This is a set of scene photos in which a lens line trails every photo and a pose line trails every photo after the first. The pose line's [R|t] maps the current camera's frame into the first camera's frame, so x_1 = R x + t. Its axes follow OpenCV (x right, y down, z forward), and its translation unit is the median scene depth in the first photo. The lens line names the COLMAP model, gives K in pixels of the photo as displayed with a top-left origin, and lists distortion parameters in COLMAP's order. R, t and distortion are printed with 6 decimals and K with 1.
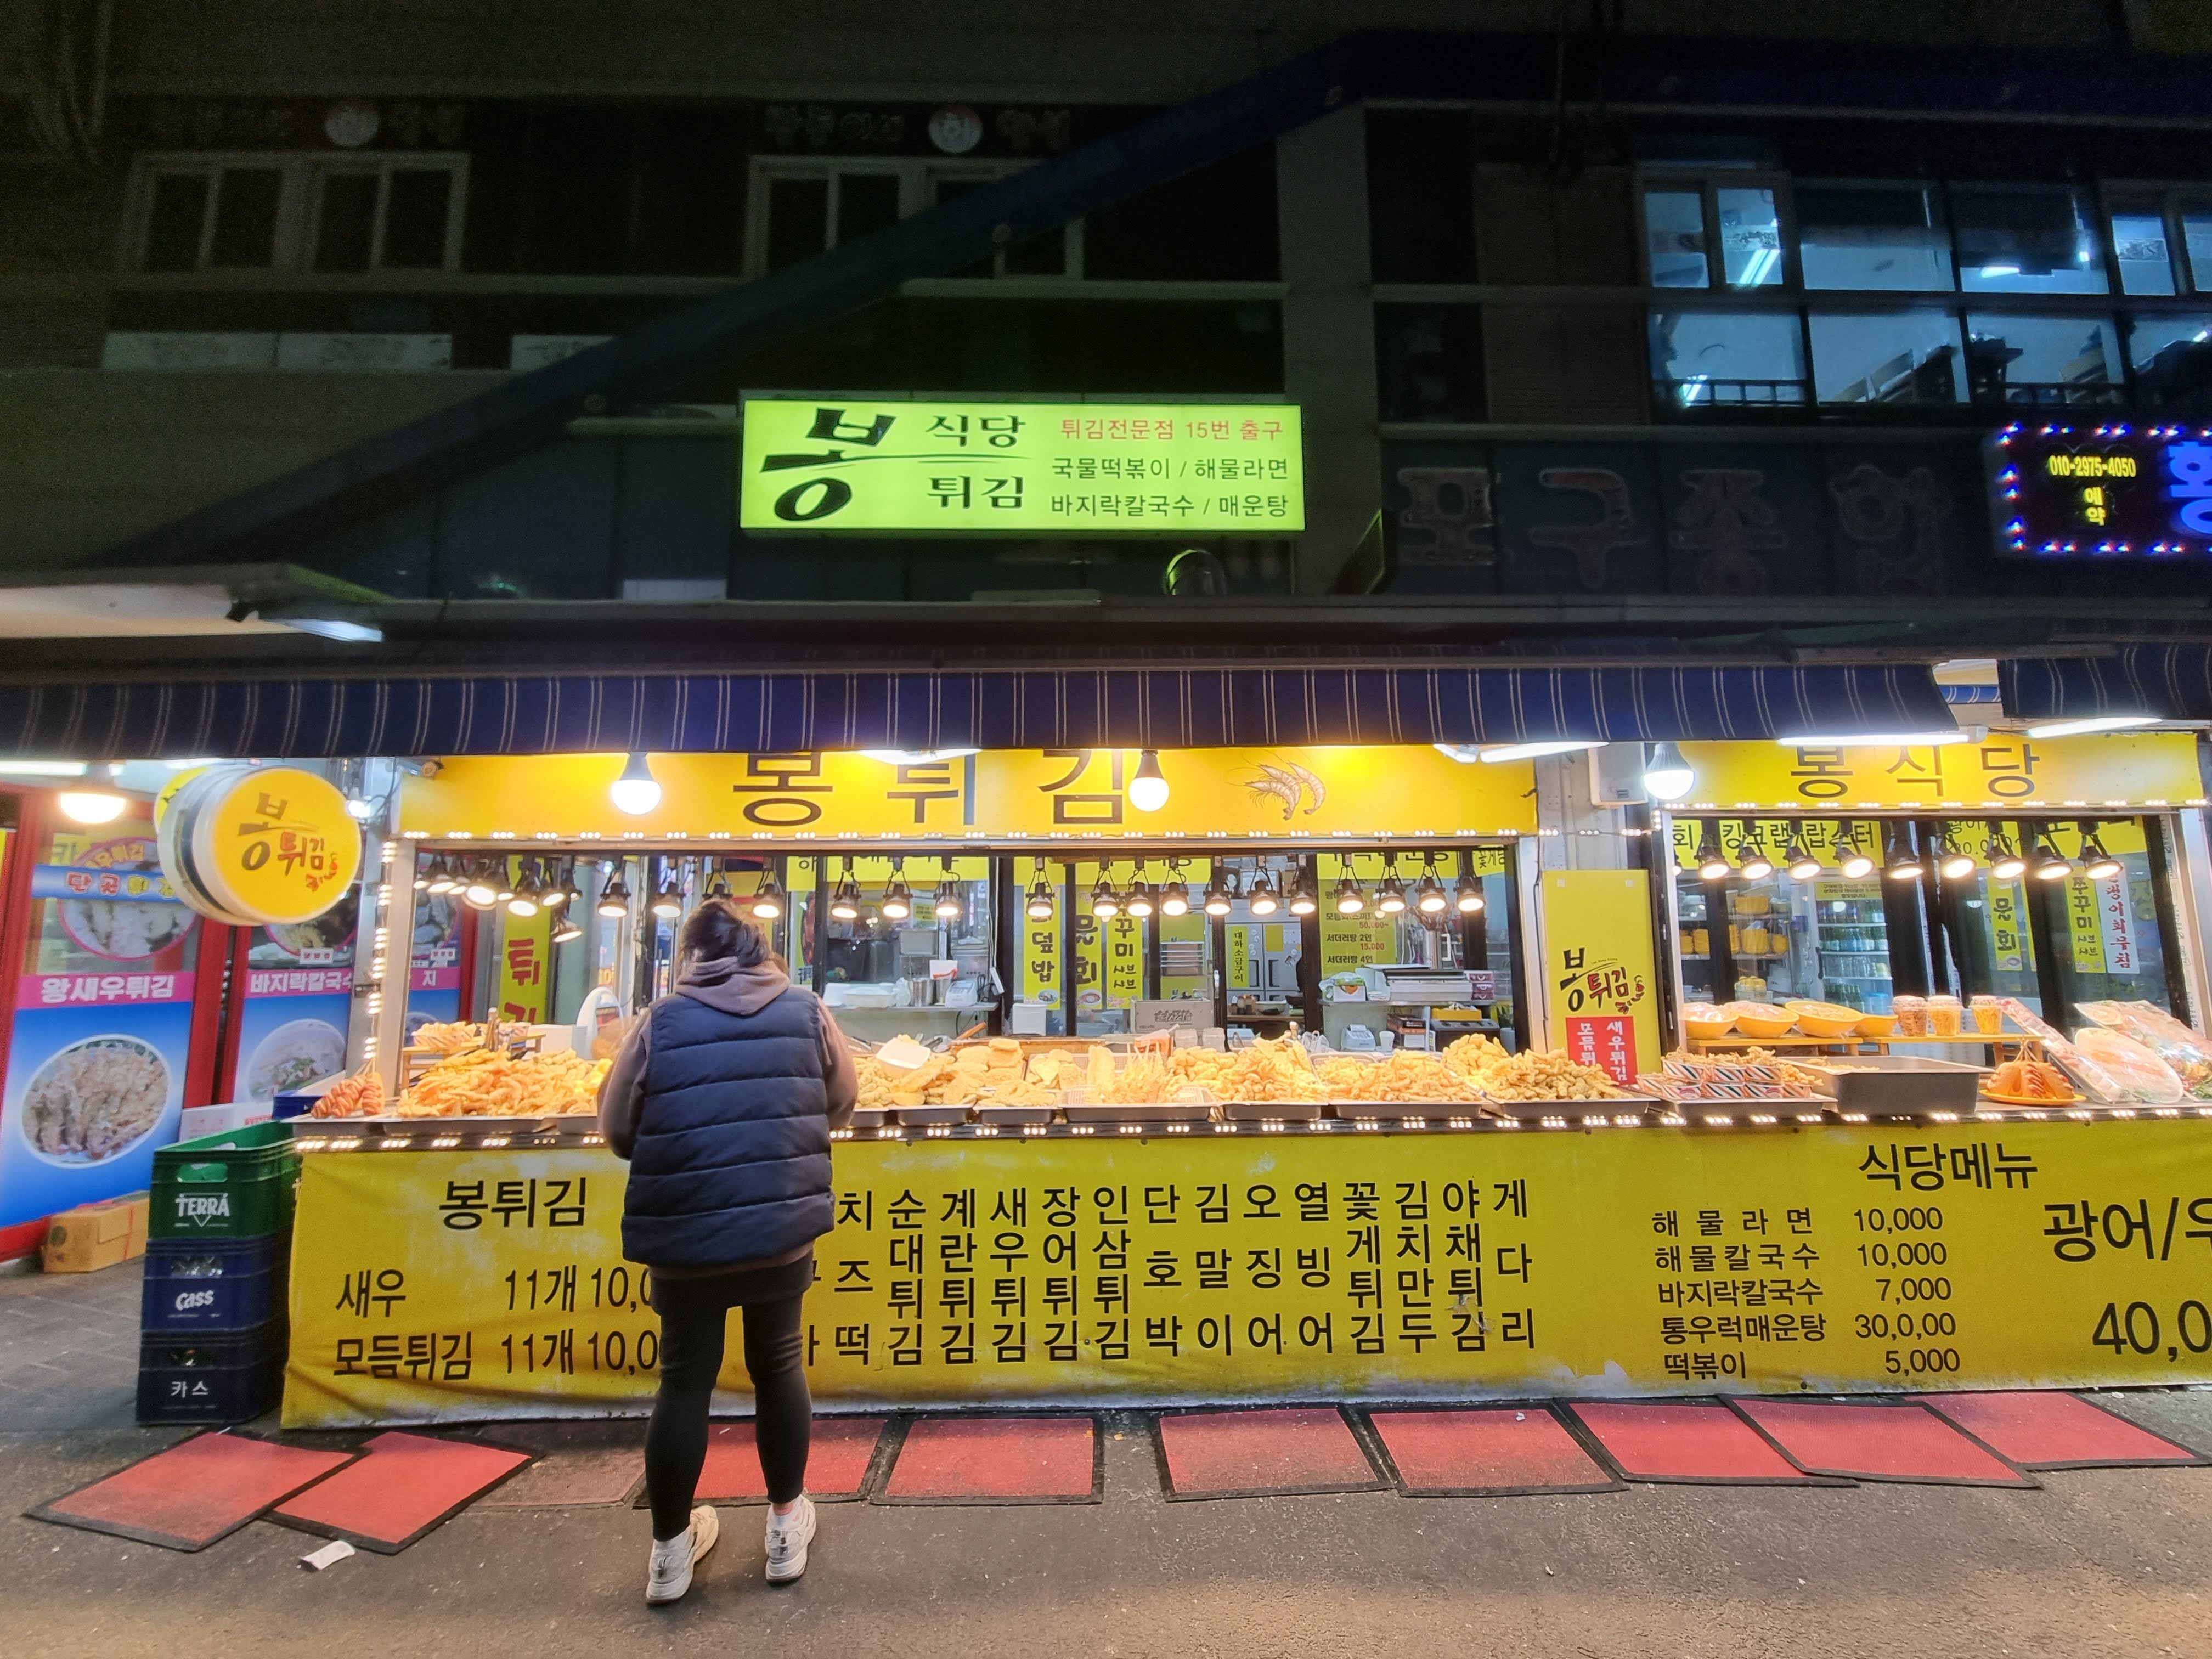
lens RADIAL K [[896.6, 0, 1106.0], [0, 896.6, 829.5], [0, 0, 1]] dist [-0.002630, -0.000214]
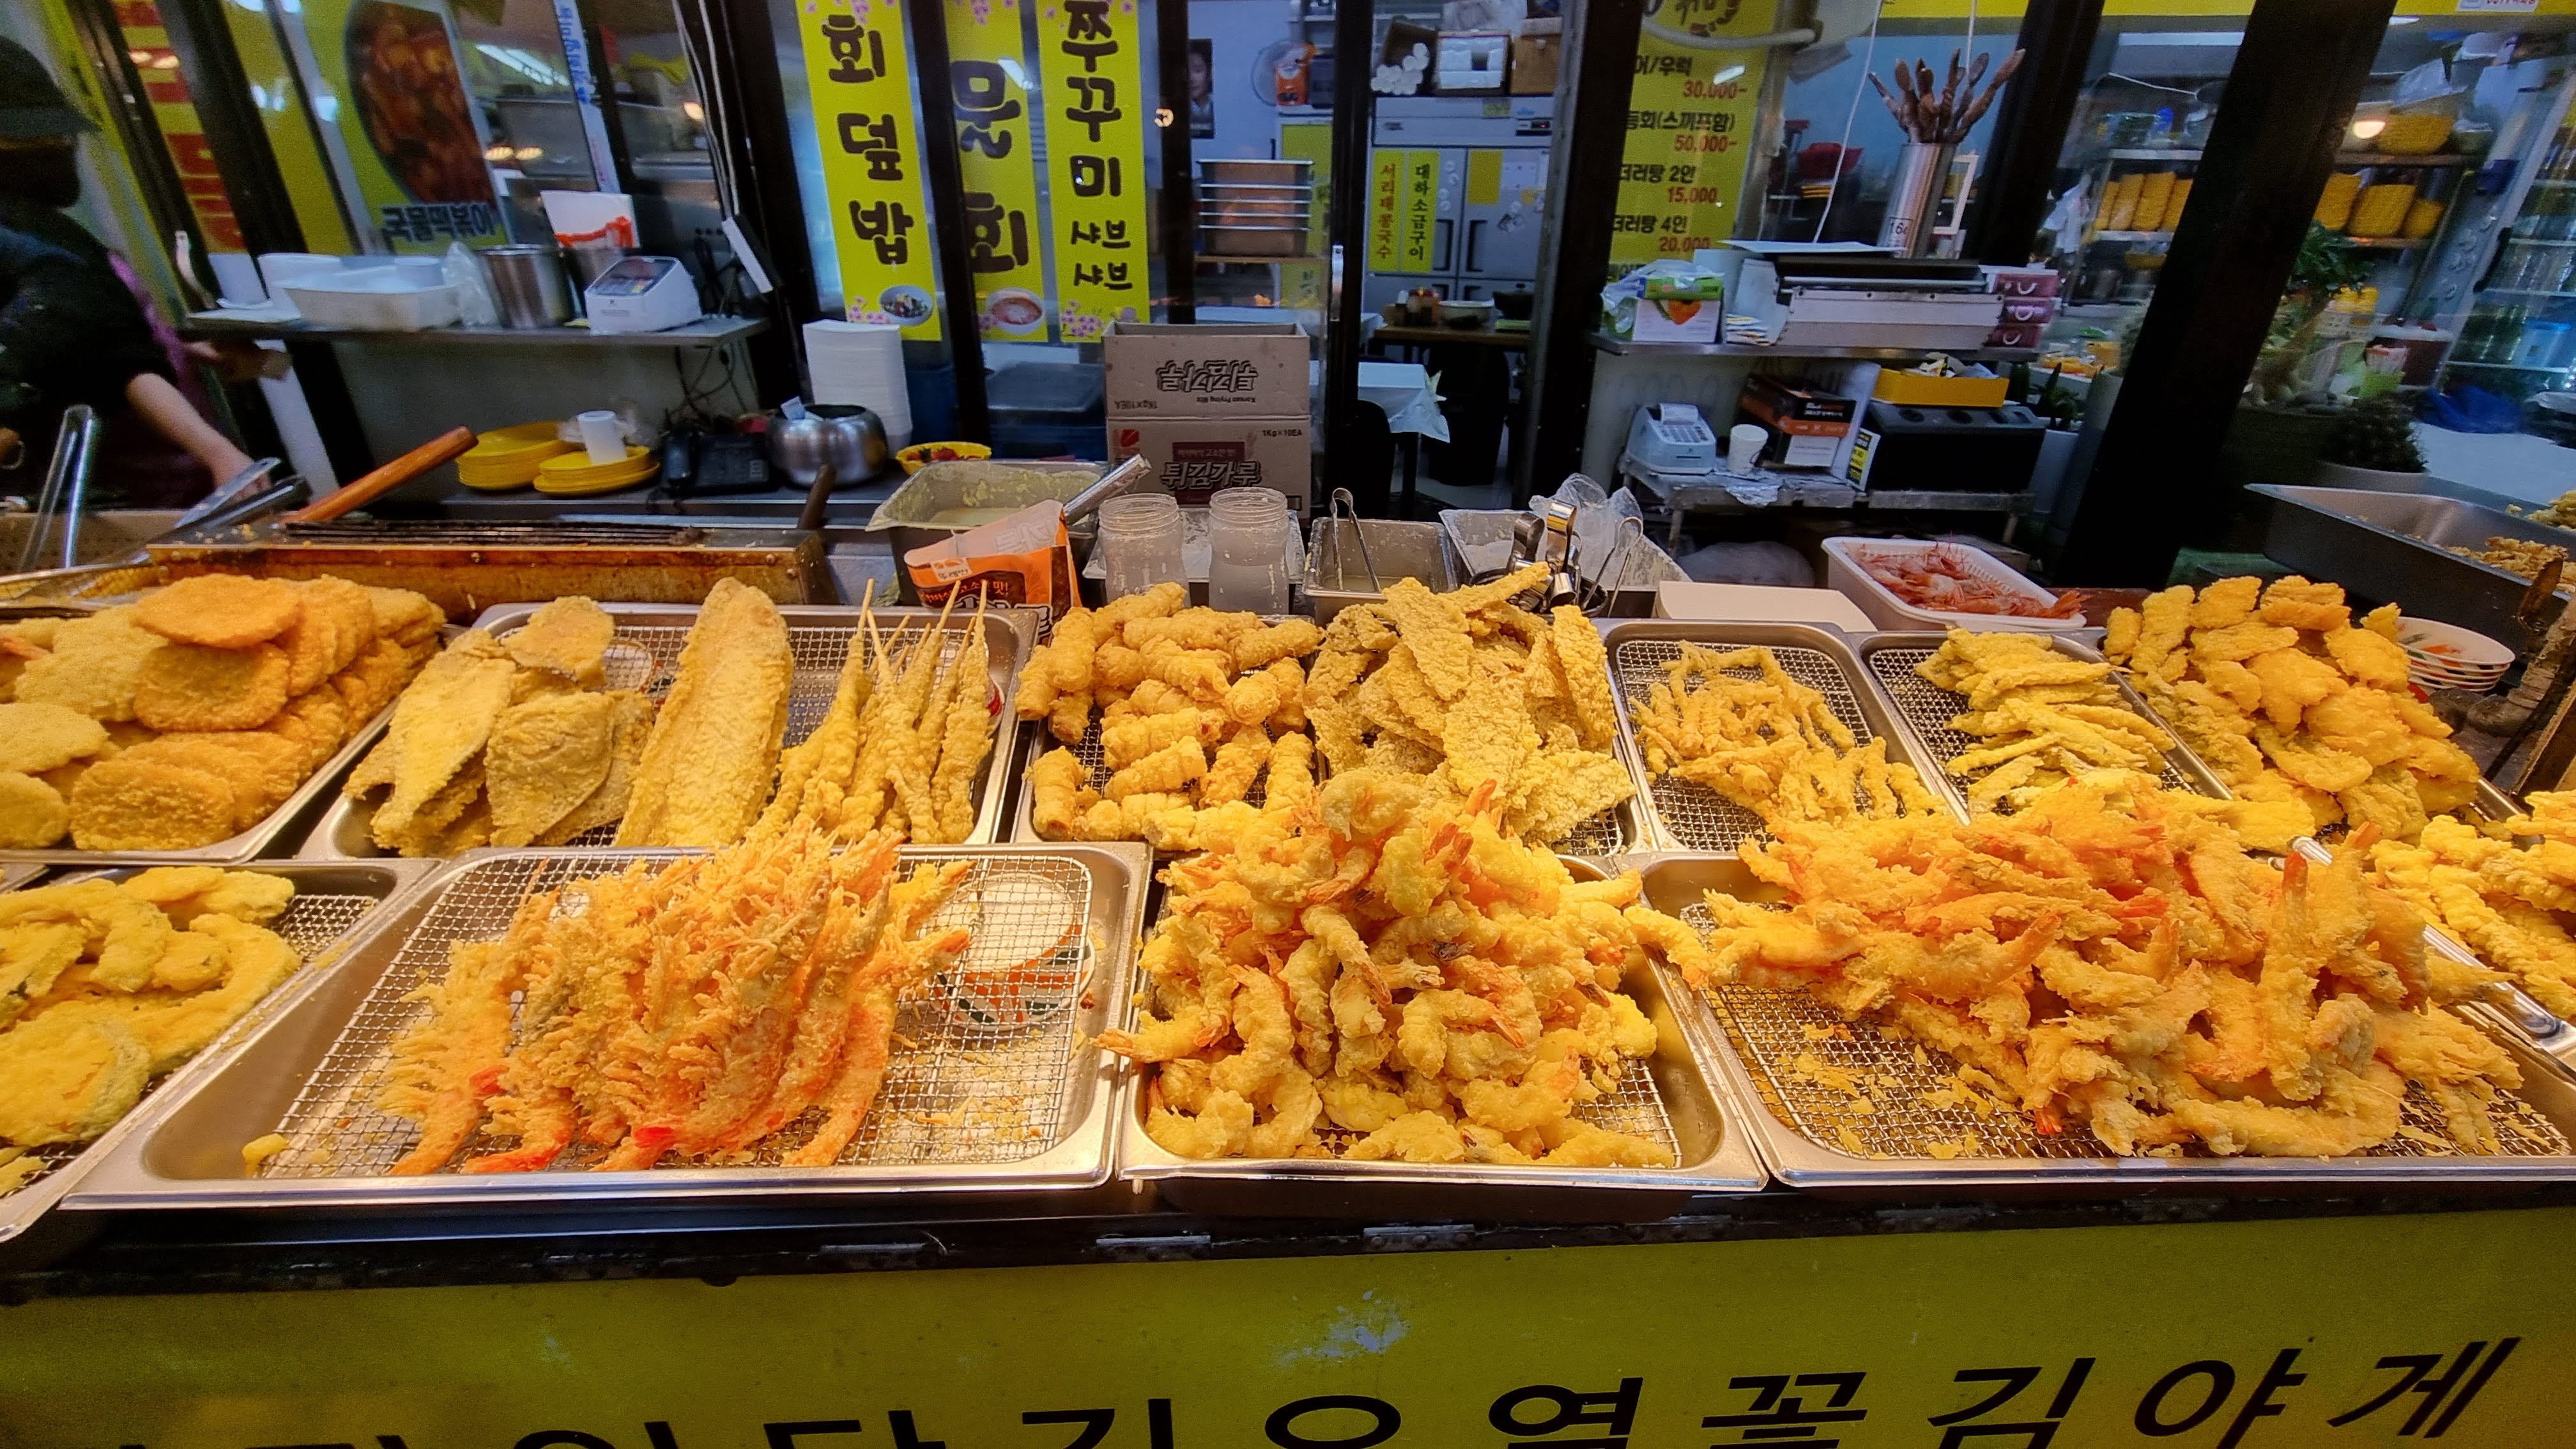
lens RADIAL K [[1034.5, 0, 1288.0], [0, 1034.5, 724.5], [0, 0, 1]] dist [-0.000469, 0.000033]
pose [[0.999315, 0.014683, 0.033970, 0.087279], [-0.031334, 0.824103, 0.565573, 0.075560], [-0.019690, -0.566250, 0.823998, 0.511267]]
